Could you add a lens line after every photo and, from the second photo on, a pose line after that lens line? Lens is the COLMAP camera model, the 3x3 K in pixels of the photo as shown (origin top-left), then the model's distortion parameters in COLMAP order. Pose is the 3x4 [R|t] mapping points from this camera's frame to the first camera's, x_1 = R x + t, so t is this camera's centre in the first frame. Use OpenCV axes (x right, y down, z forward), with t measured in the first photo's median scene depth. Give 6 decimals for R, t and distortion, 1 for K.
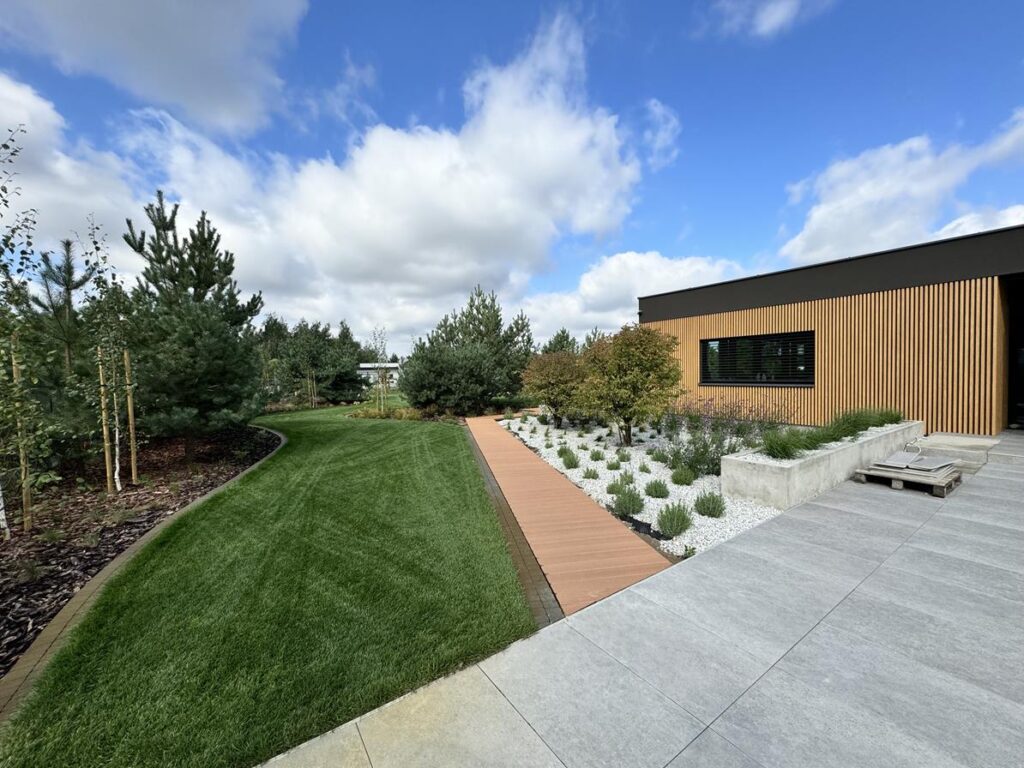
lens RADIAL K [[408.0, 0, 511.6], [0, 408.0, 365.1], [0, 0, 1]] dist [-0.001255, -0.000119]
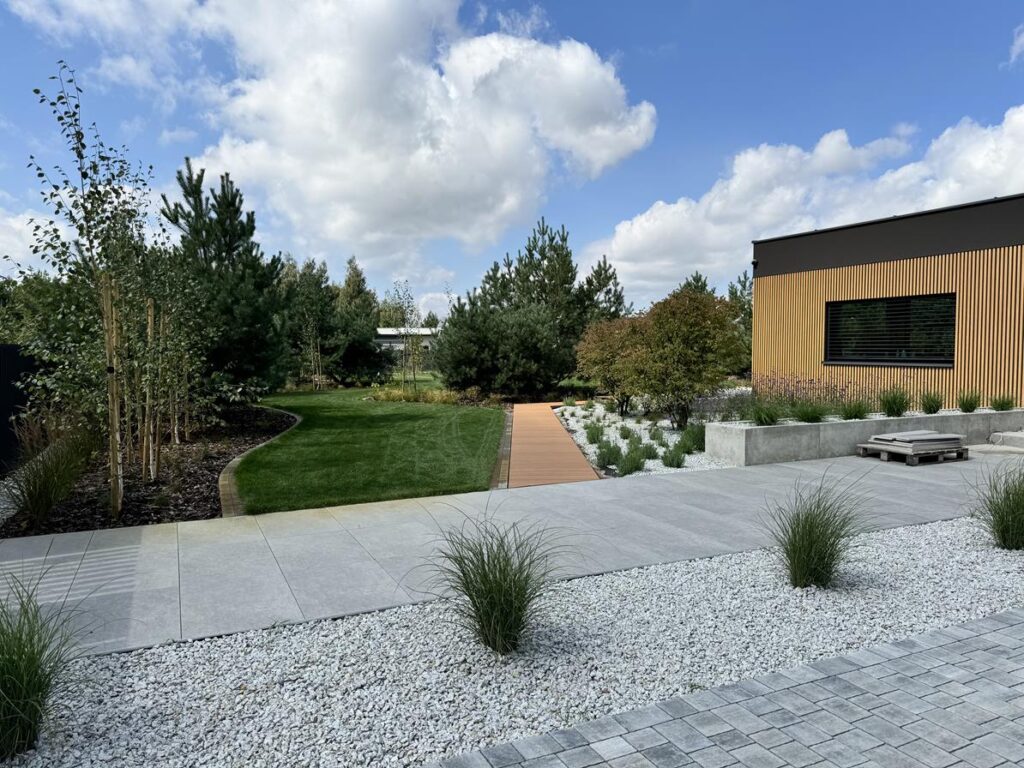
lens RADIAL K [[723.3, 0, 512.0], [0, 723.3, 384.0], [0, 0, 1]] dist [0.069117, -0.064948]
pose [[0.985486, 0.020674, -0.168492, 0.099542], [-0.008439, 0.997295, 0.073010, -0.004996], [0.169545, -0.070529, 0.982995, -0.295688]]
